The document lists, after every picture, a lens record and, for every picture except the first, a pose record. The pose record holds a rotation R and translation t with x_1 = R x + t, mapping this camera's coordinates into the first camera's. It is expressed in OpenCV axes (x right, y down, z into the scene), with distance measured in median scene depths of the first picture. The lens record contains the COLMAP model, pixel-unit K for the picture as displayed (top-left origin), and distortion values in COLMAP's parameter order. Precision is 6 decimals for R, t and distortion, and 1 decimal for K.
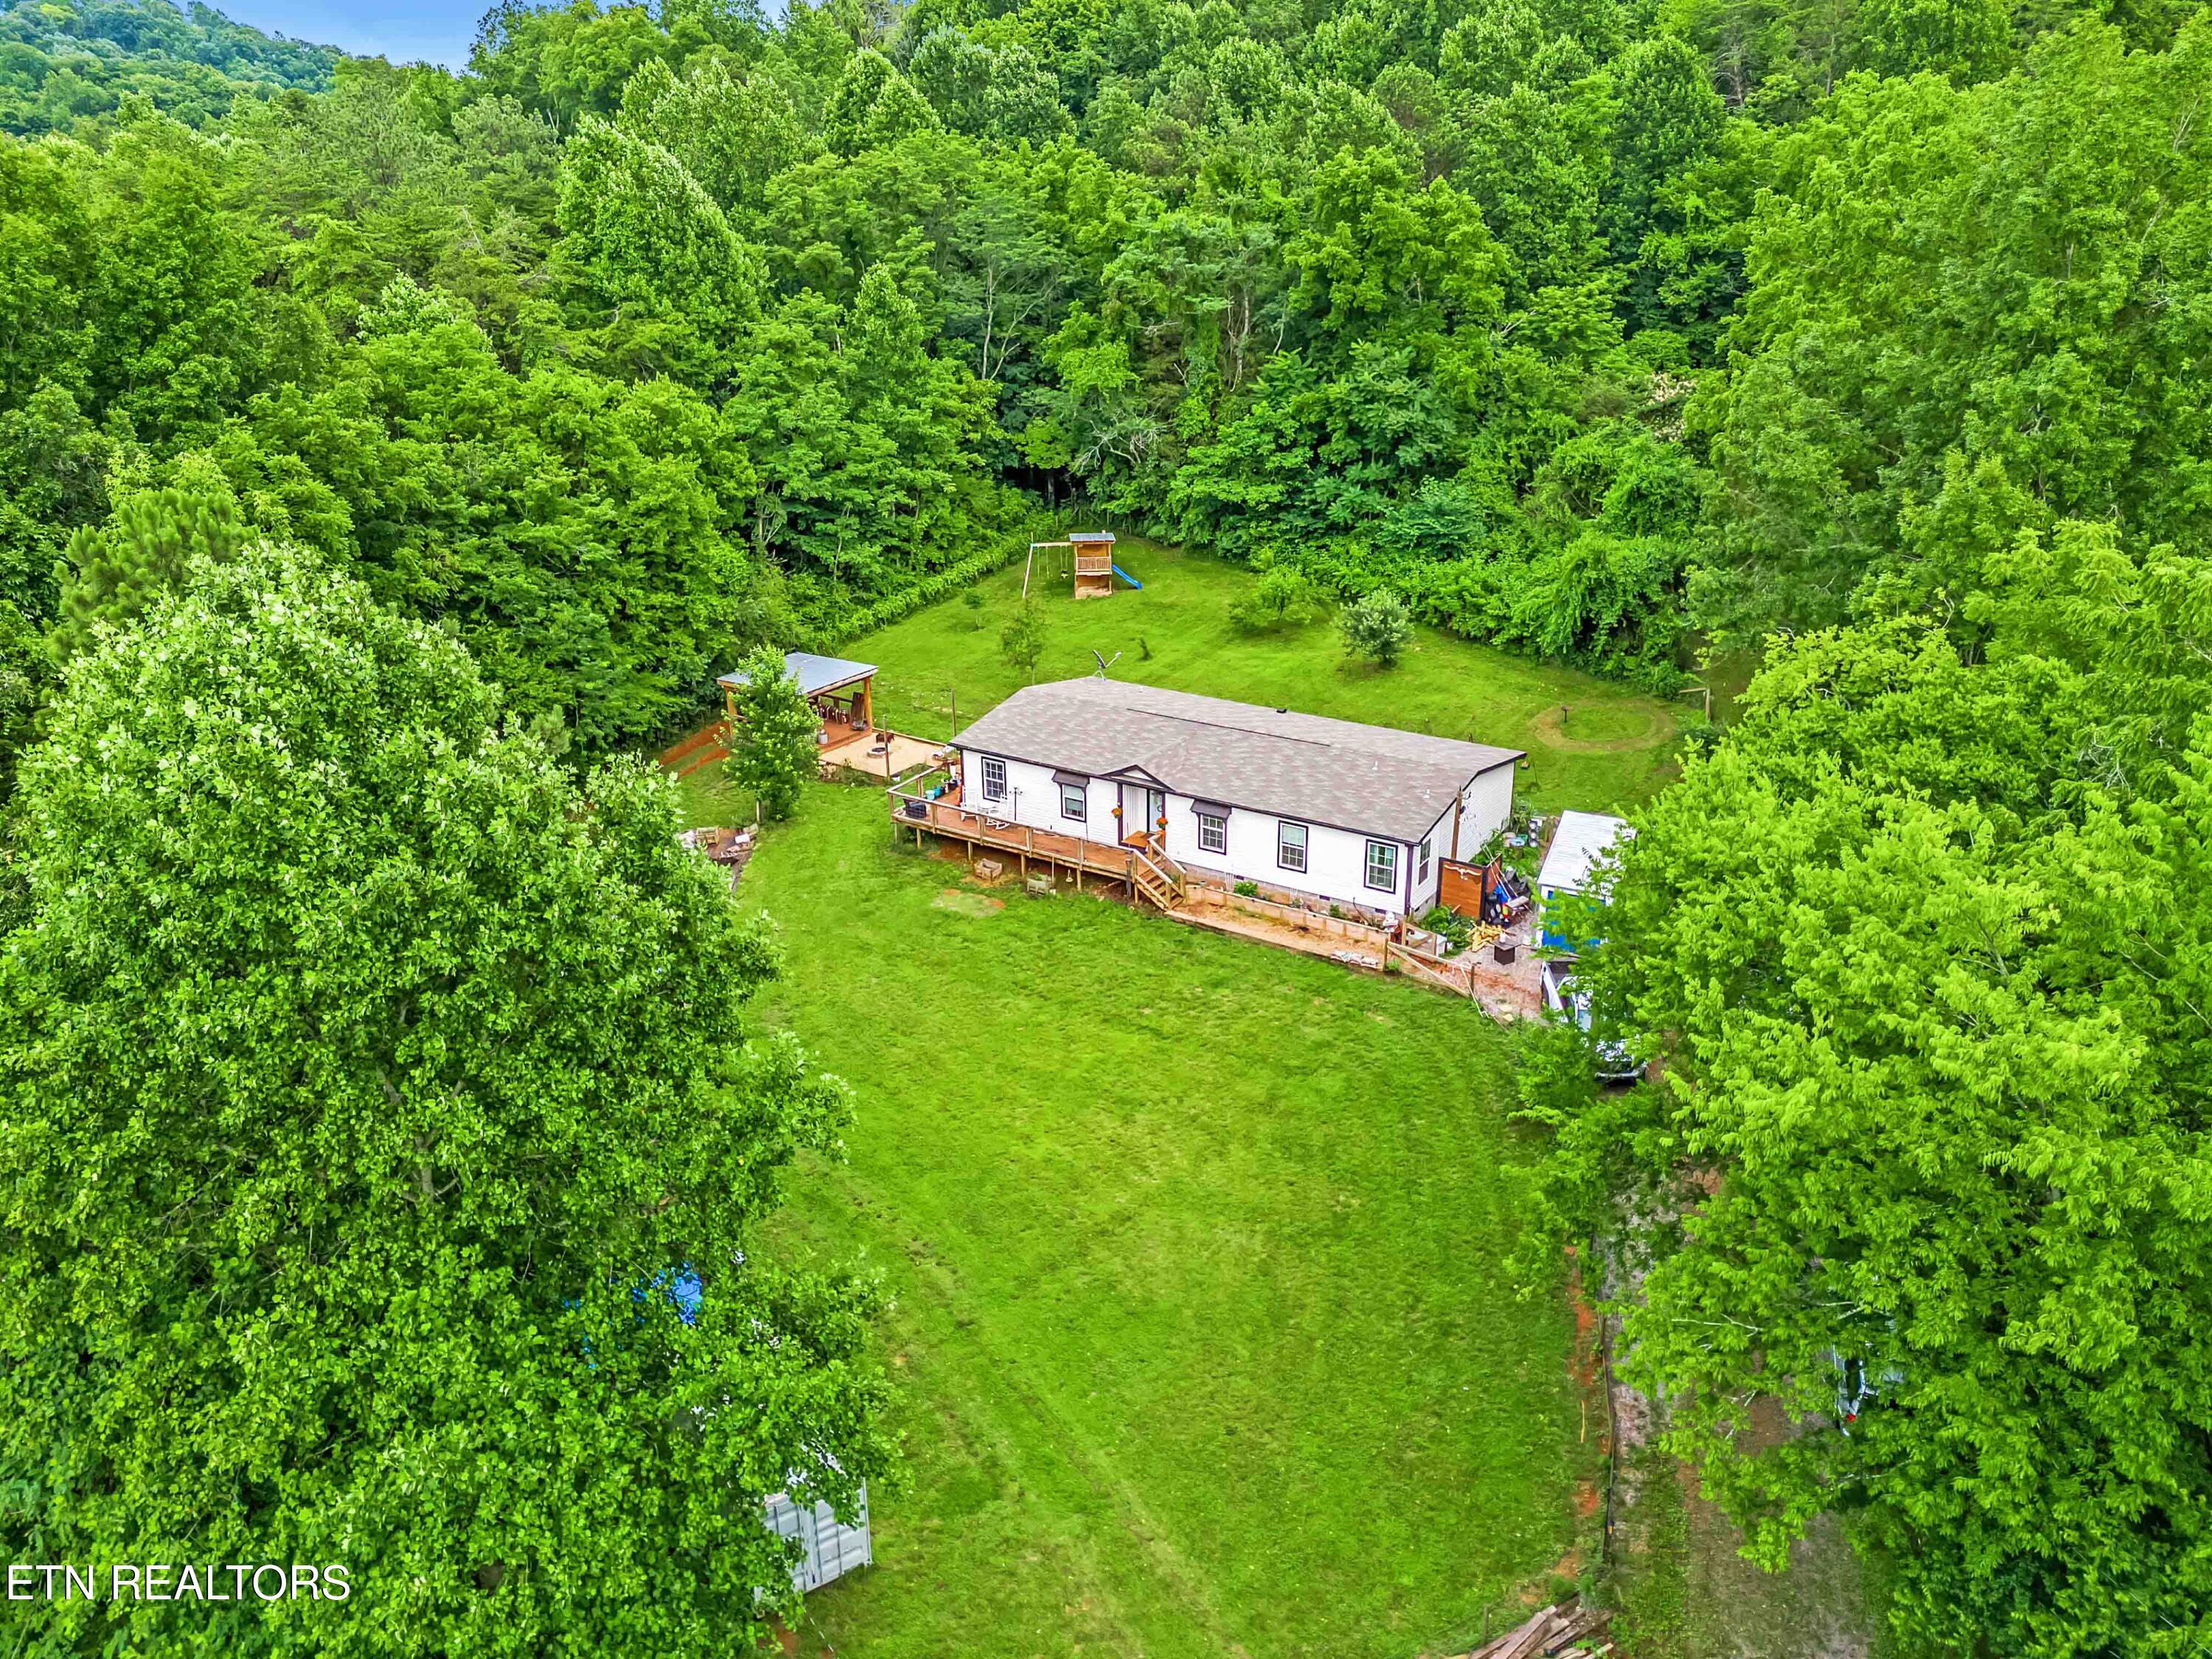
lens RADIAL K [[1651.2, 0, 1101.9], [0, 1651.2, 837.1], [0, 0, 1]] dist [0.073795, -0.105220]
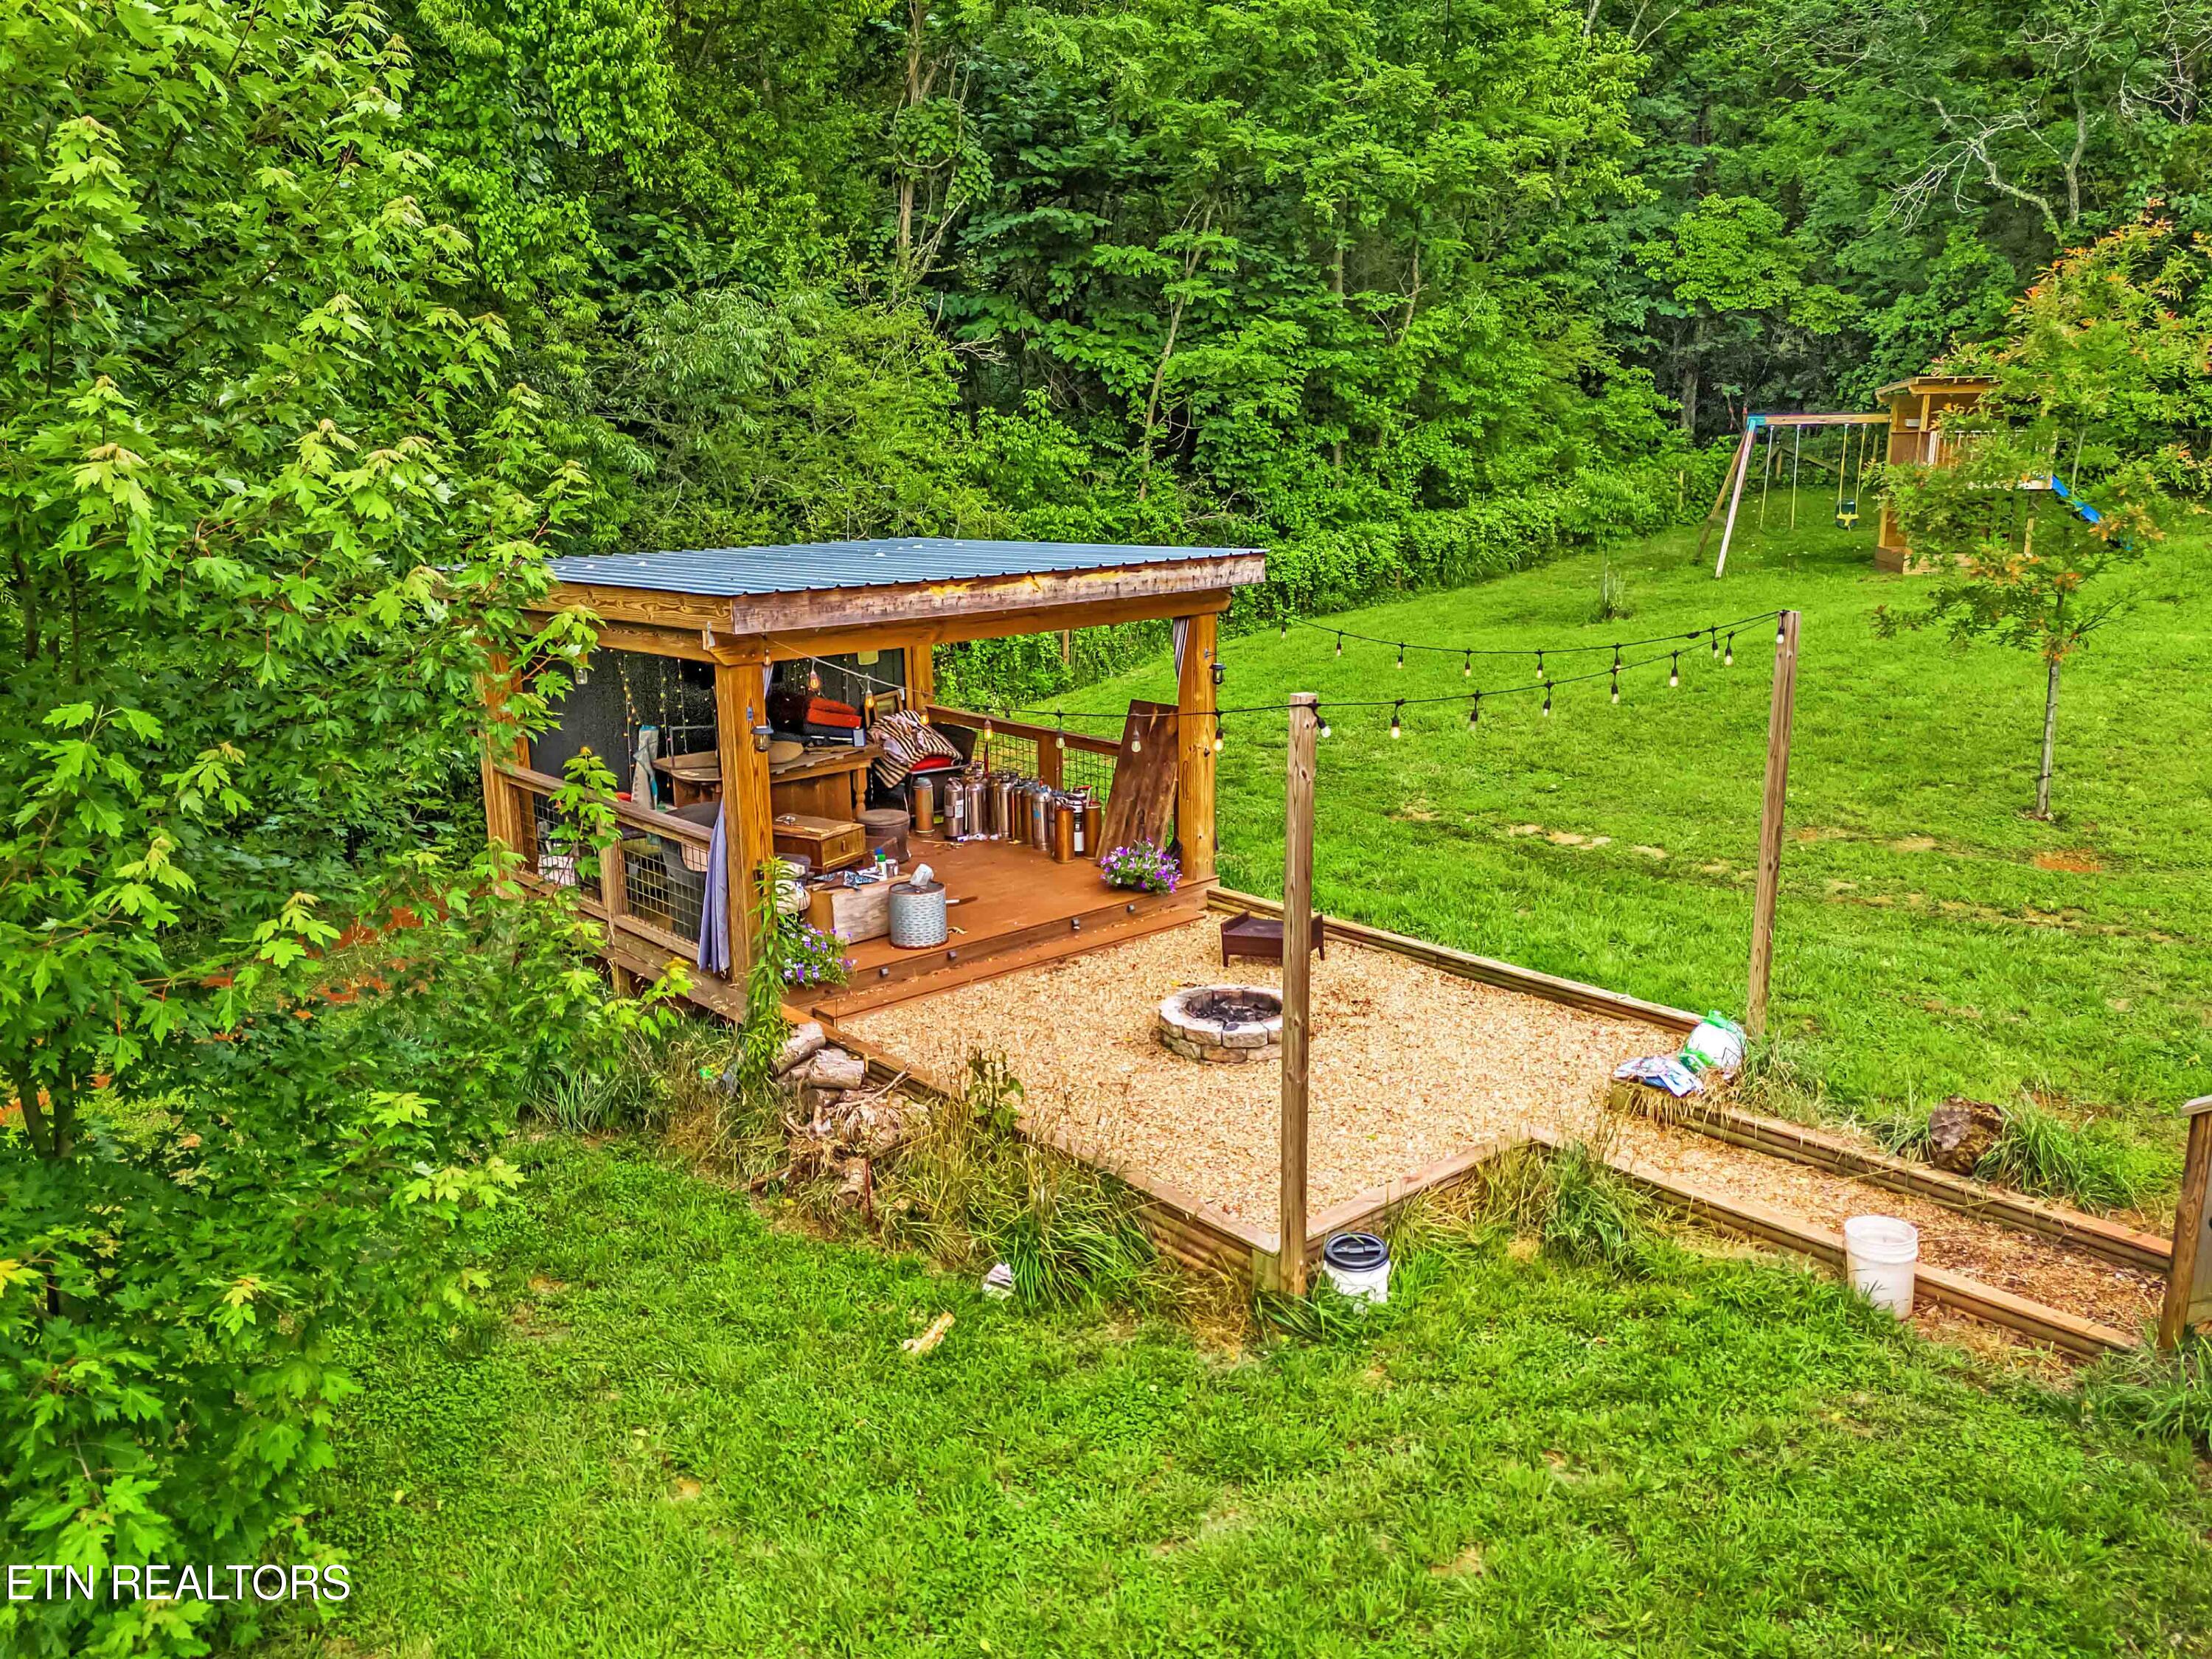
lens RADIAL K [[1635.0, 0, 1106.0], [0, 1635.0, 829.5], [0, 0, 1]] dist [0.089694, -0.094225]
pose [[0.973784, 0.056842, -0.220257, -0.134856], [-0.091676, 0.984226, -0.151313, -0.053043], [0.208181, 0.167538, 0.963634, 1.003075]]
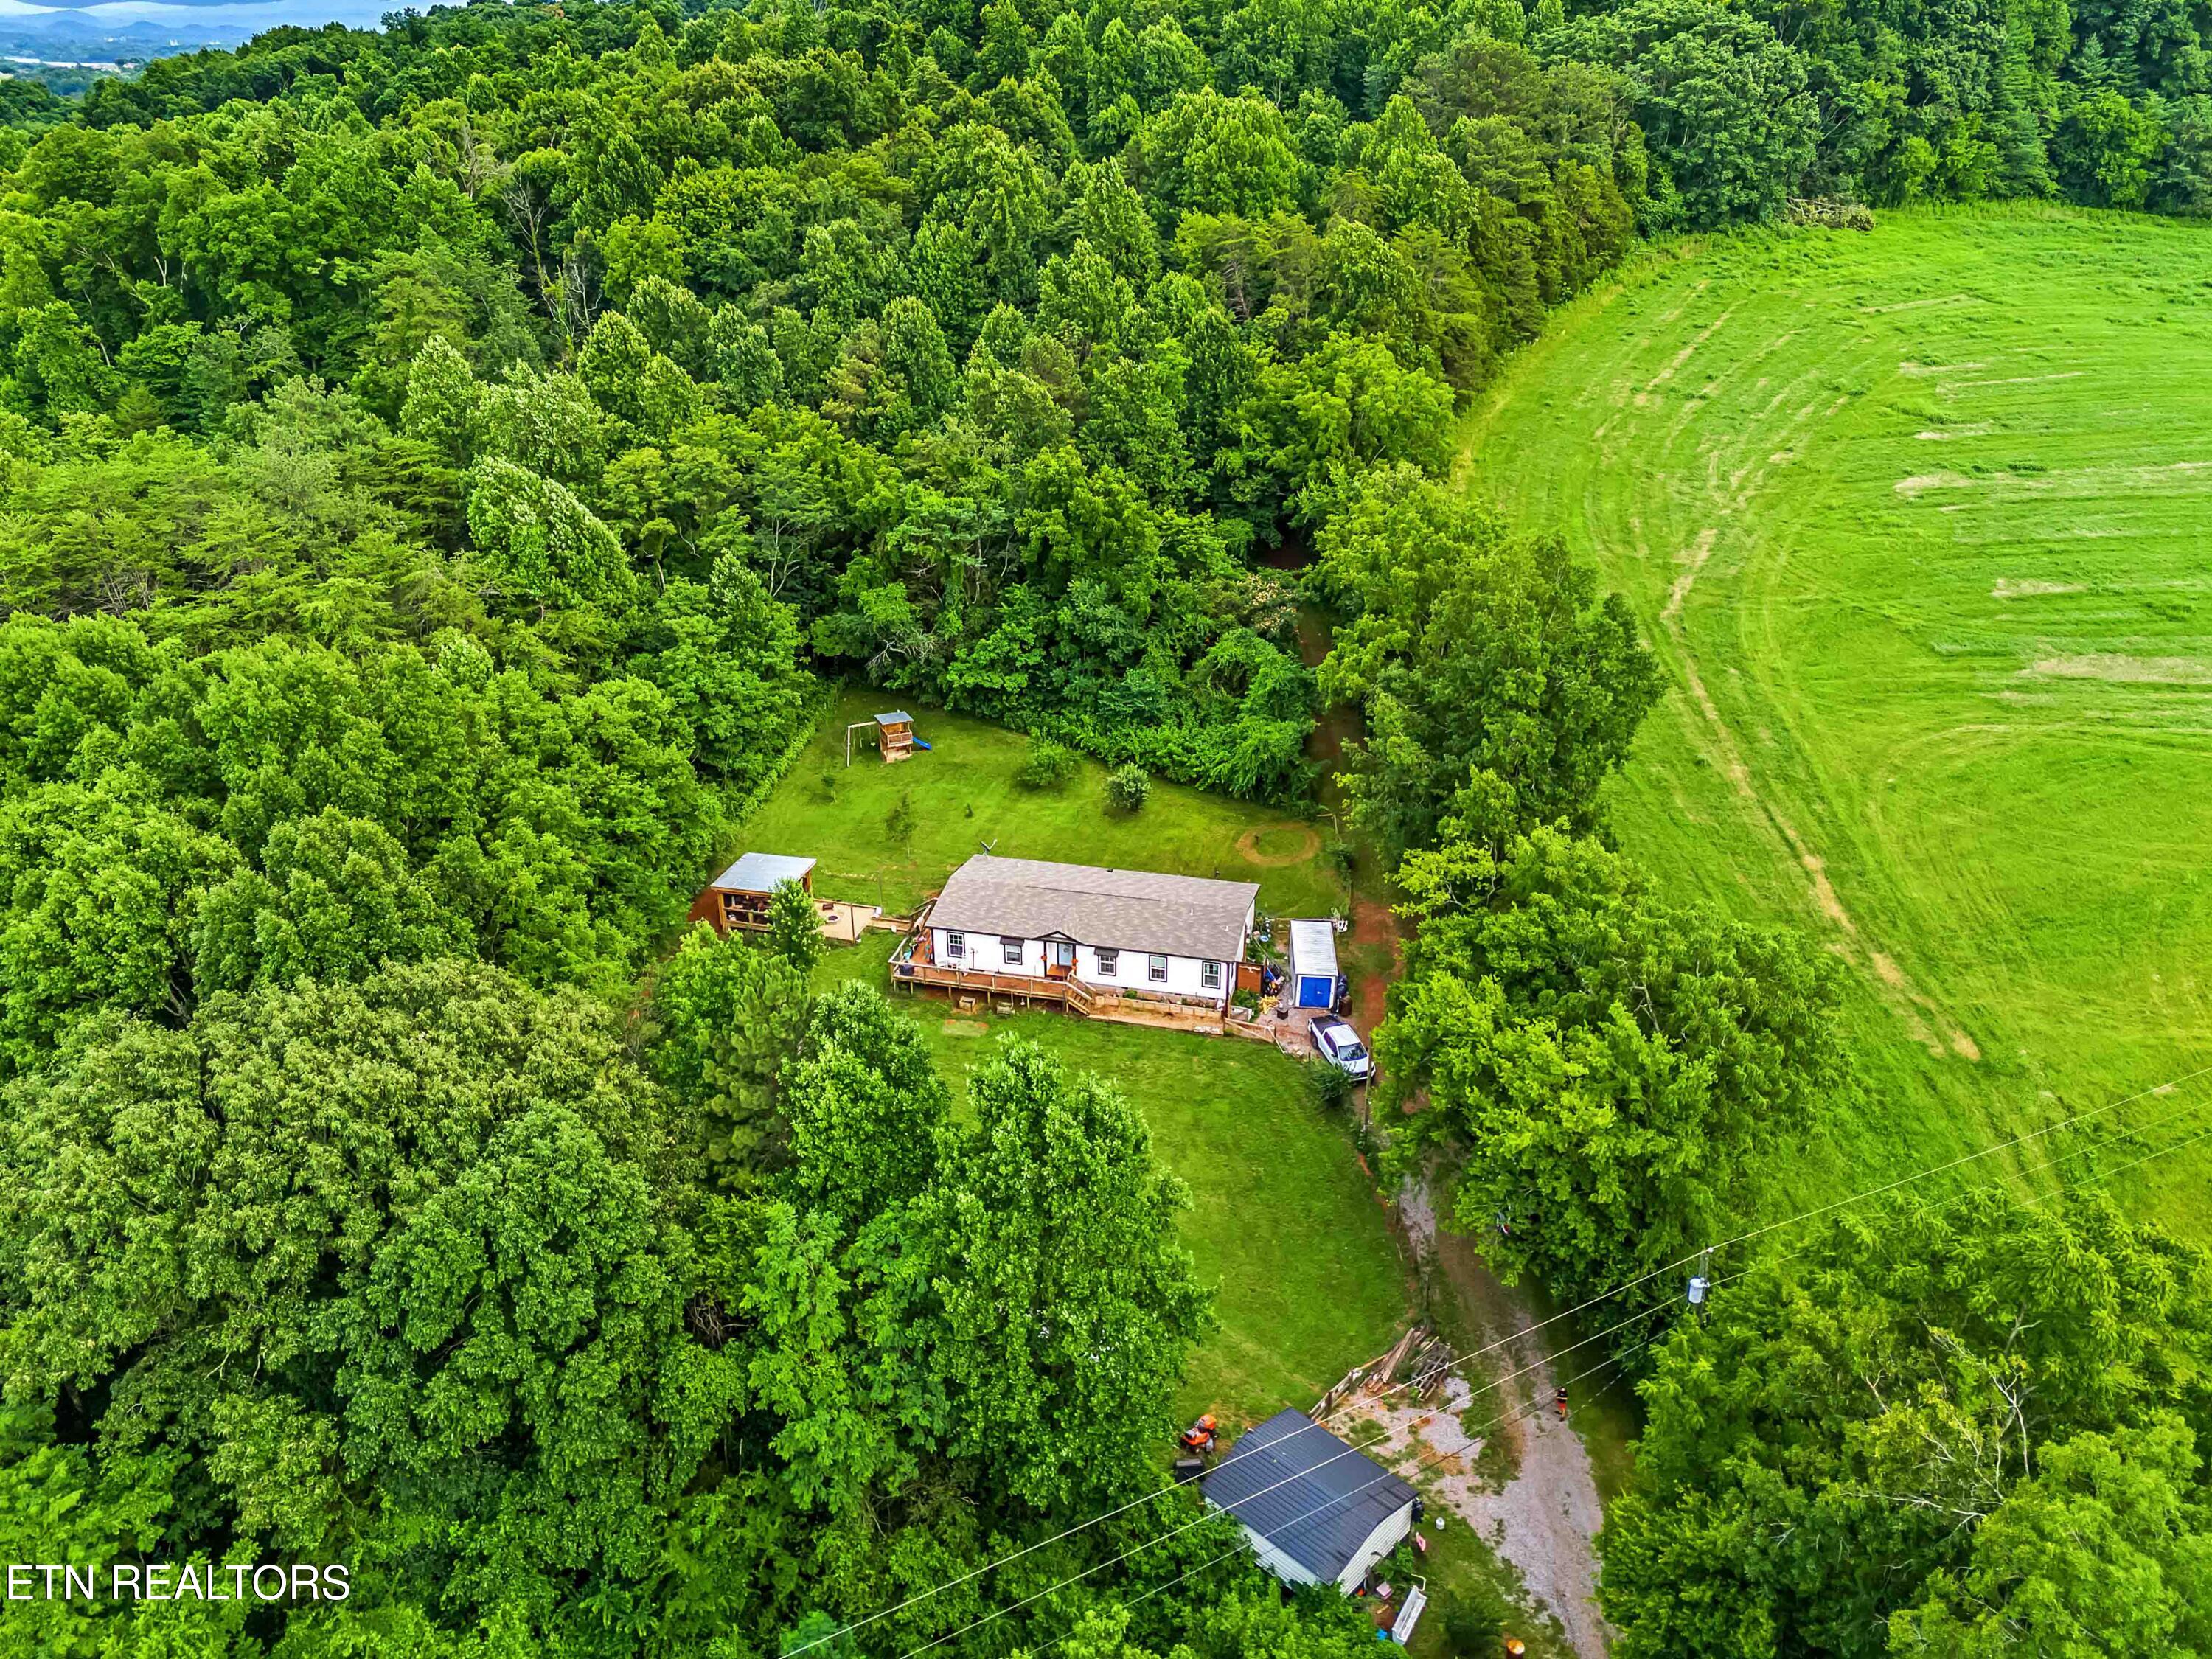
lens RADIAL K [[1635.0, 0, 1106.0], [0, 1635.0, 829.5], [0, 0, 1]] dist [0.089694, -0.094225]
pose [[0.945597, -0.137516, 0.294847, -0.383015], [0.122682, 0.990091, 0.068326, -0.238055], [-0.301321, -0.028436, 0.953099, -0.566699]]
